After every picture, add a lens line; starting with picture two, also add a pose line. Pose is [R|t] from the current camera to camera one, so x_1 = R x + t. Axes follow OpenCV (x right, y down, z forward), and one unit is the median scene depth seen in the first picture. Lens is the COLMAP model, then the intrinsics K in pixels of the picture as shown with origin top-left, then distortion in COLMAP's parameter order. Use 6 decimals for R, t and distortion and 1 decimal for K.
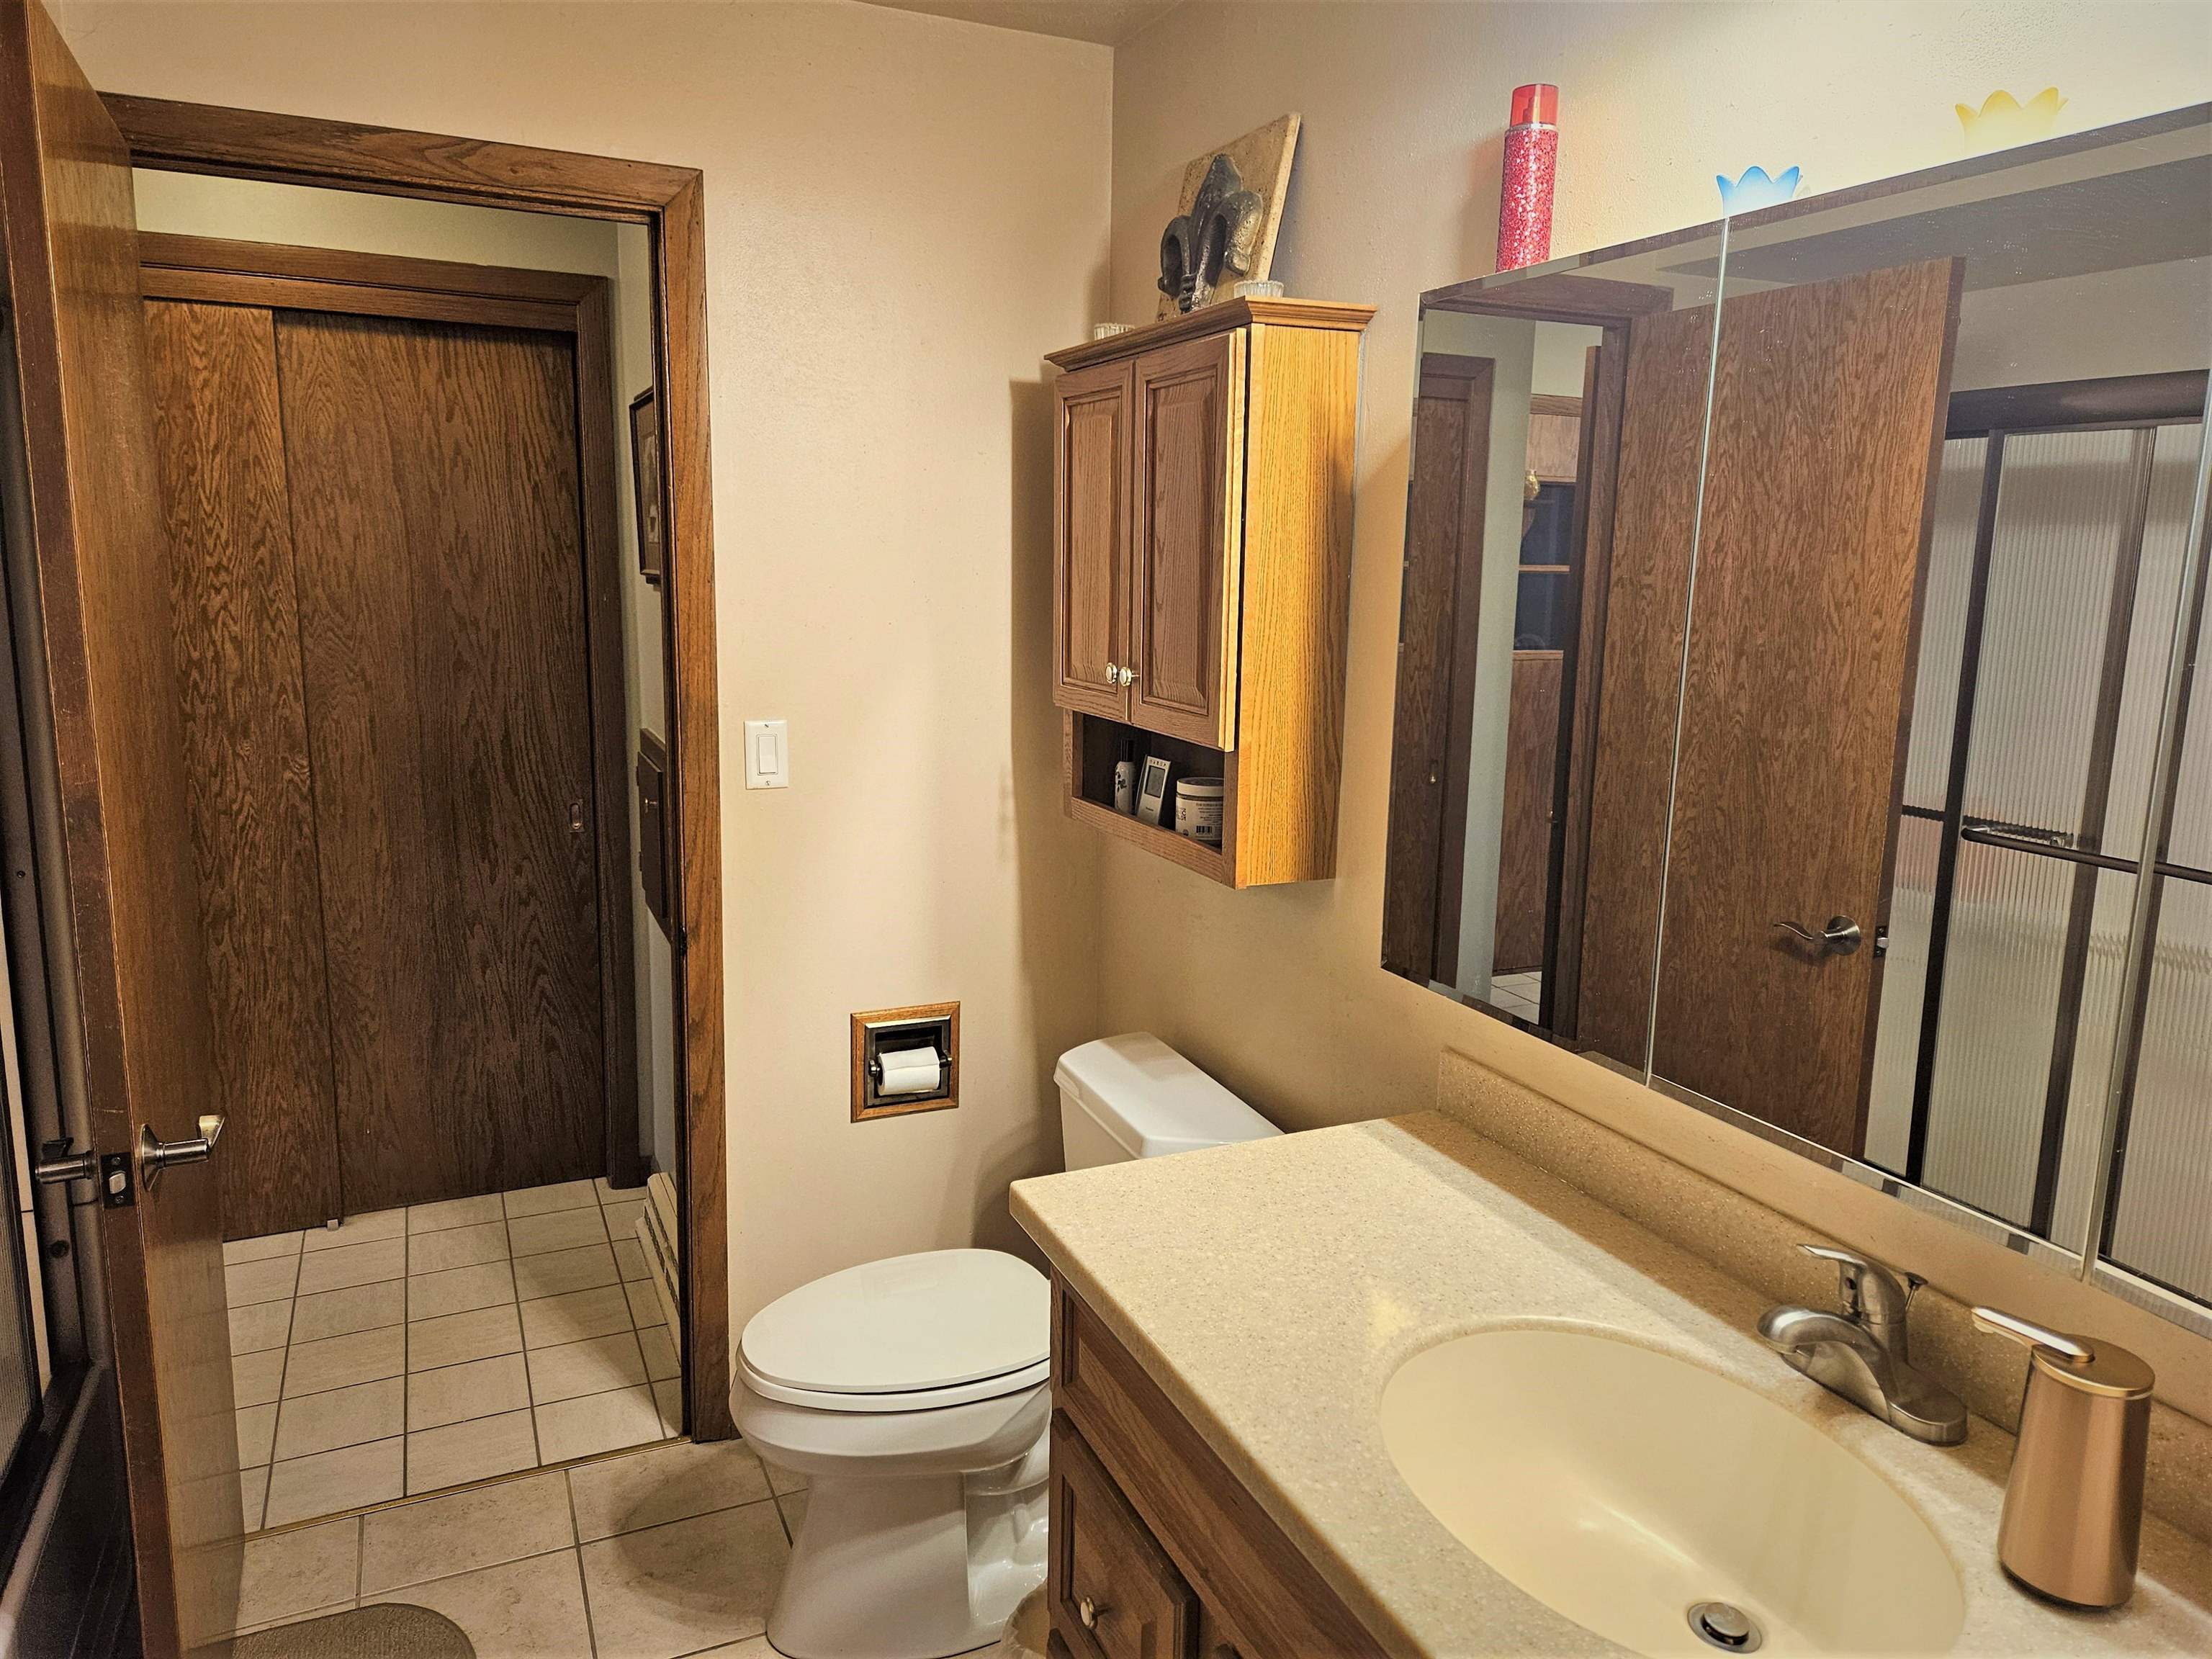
lens RADIAL K [[1483.9, 0, 1085.3], [0, 1483.9, 832.5], [0, 0, 1]] dist [0.081311, -0.066510]
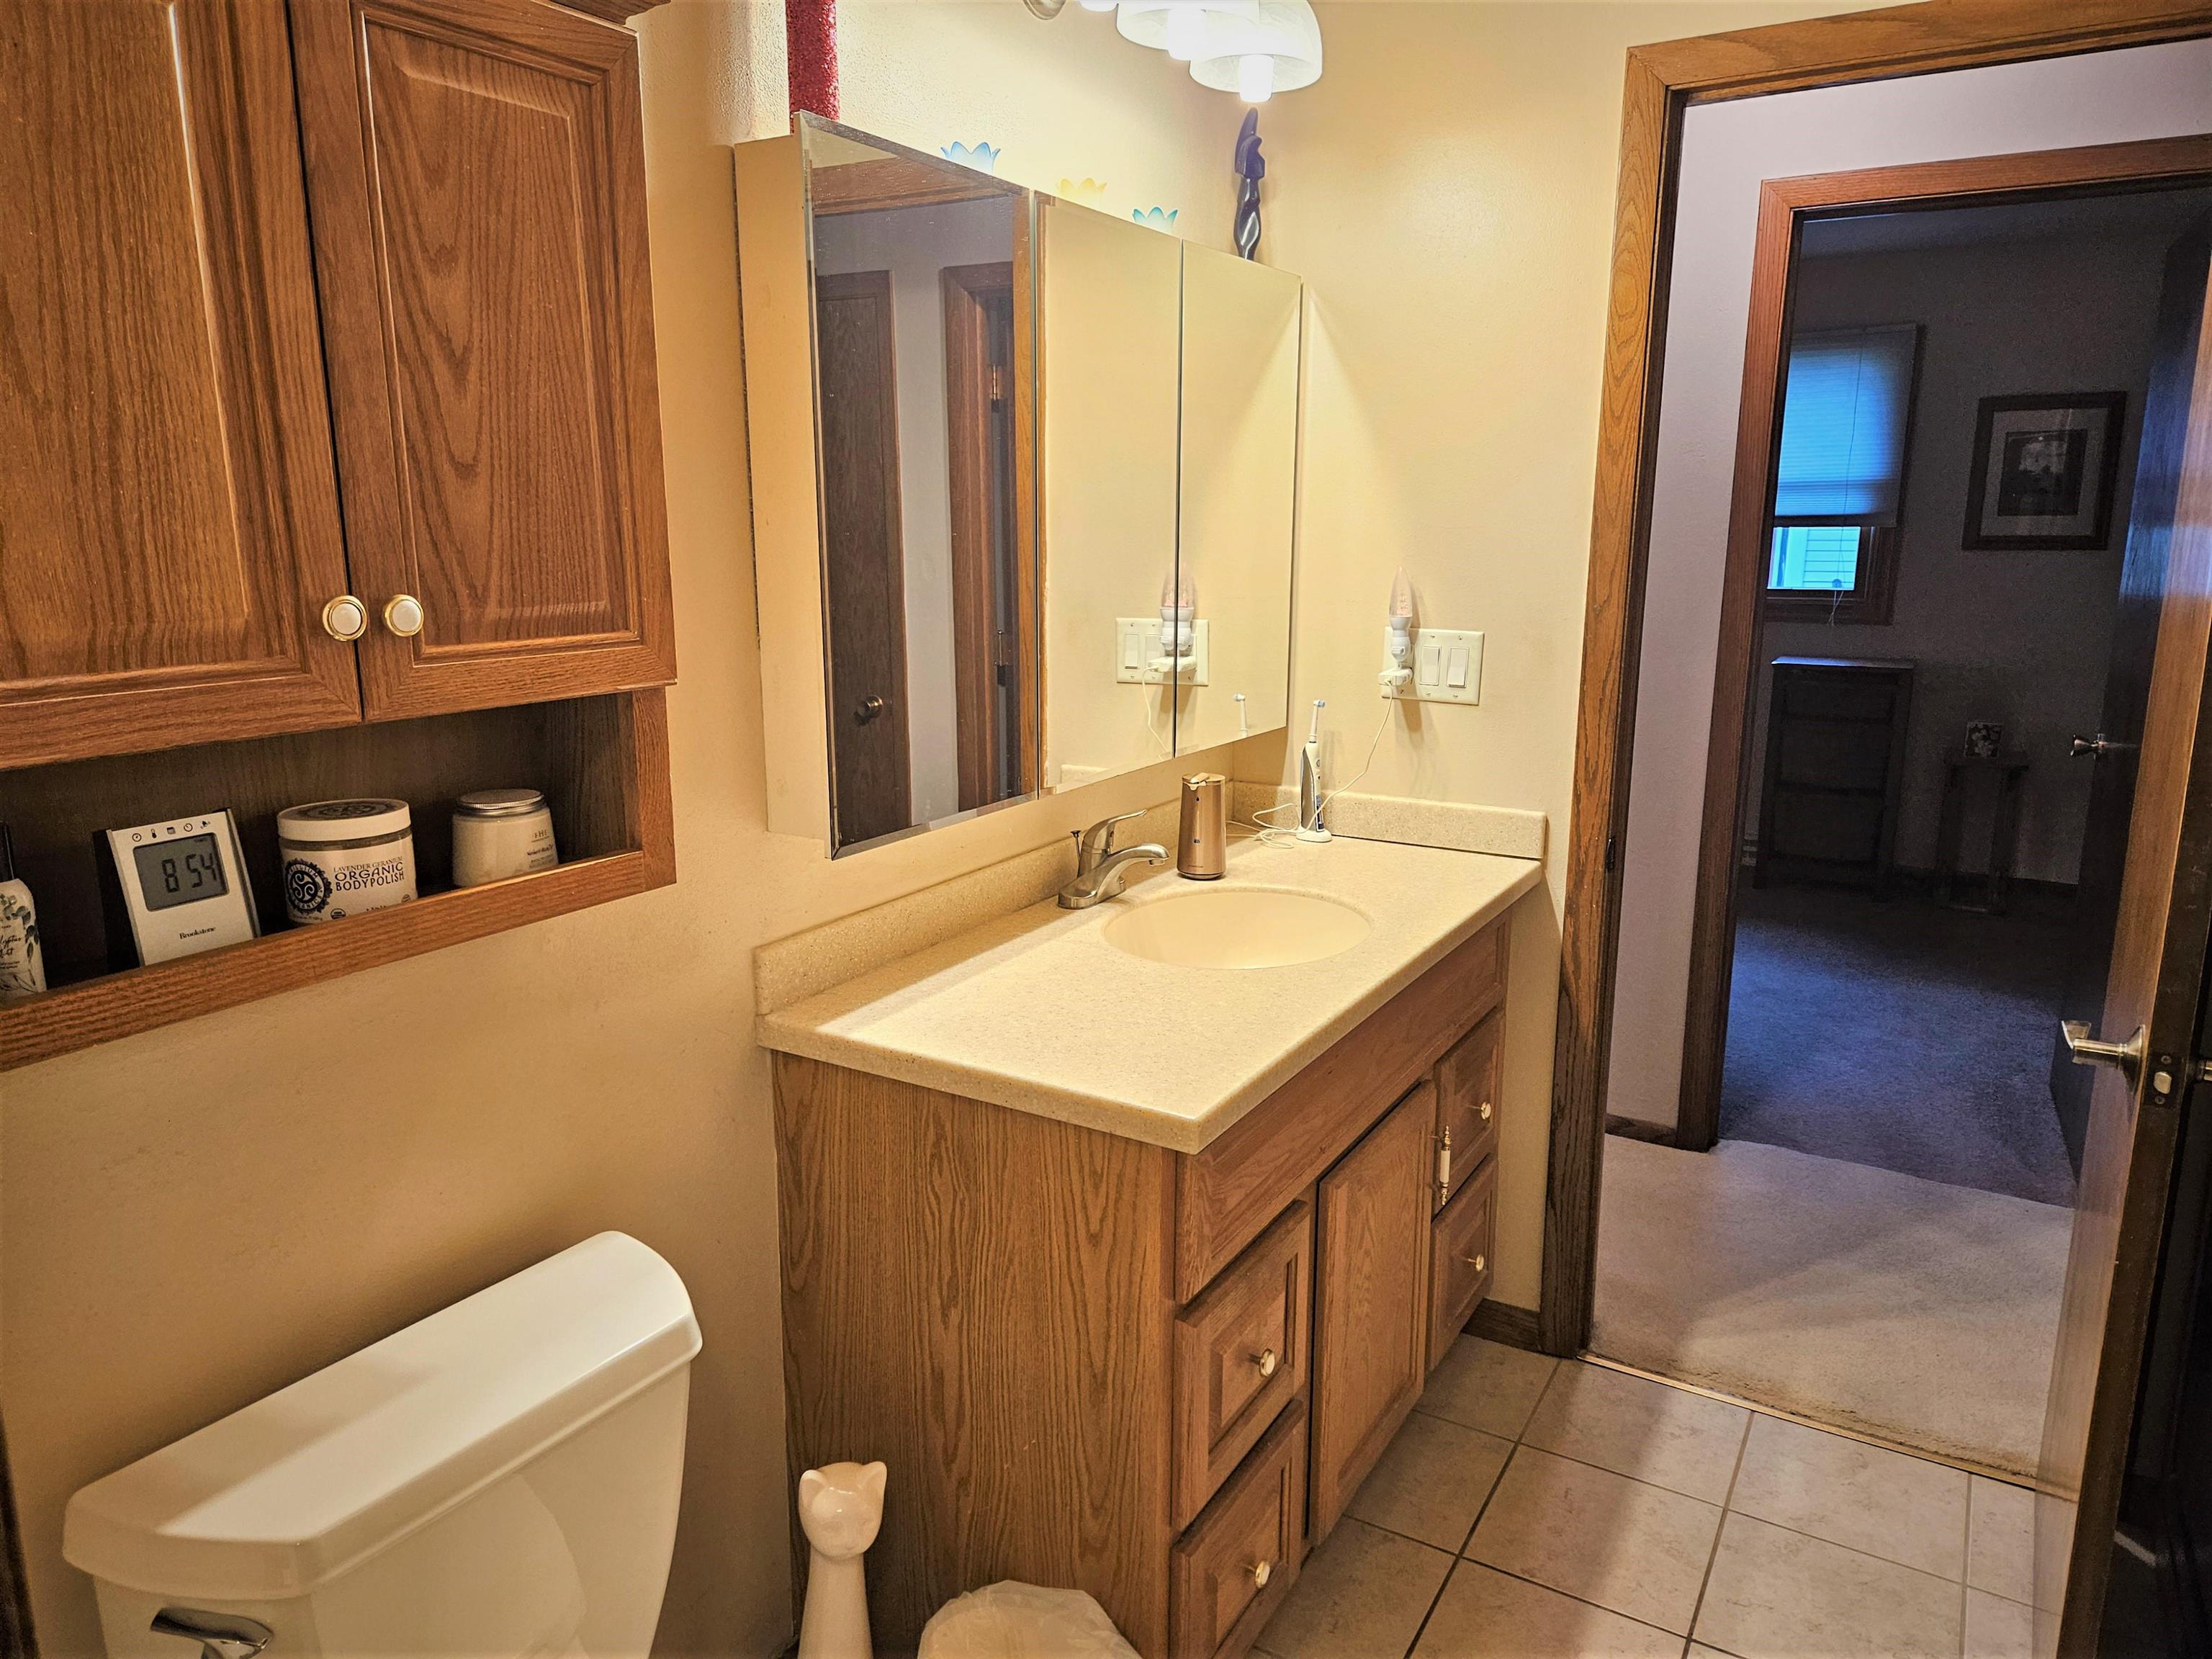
lens RADIAL K [[1483.9, 0, 1085.3], [0, 1483.9, 832.5], [0, 0, 1]] dist [0.081311, -0.066510]
pose [[-0.581185, -0.187464, 0.791884, -0.682398], [0.142767, 0.934523, 0.326012, -0.224812], [-0.801150, 0.302528, -0.516368, 1.461405]]
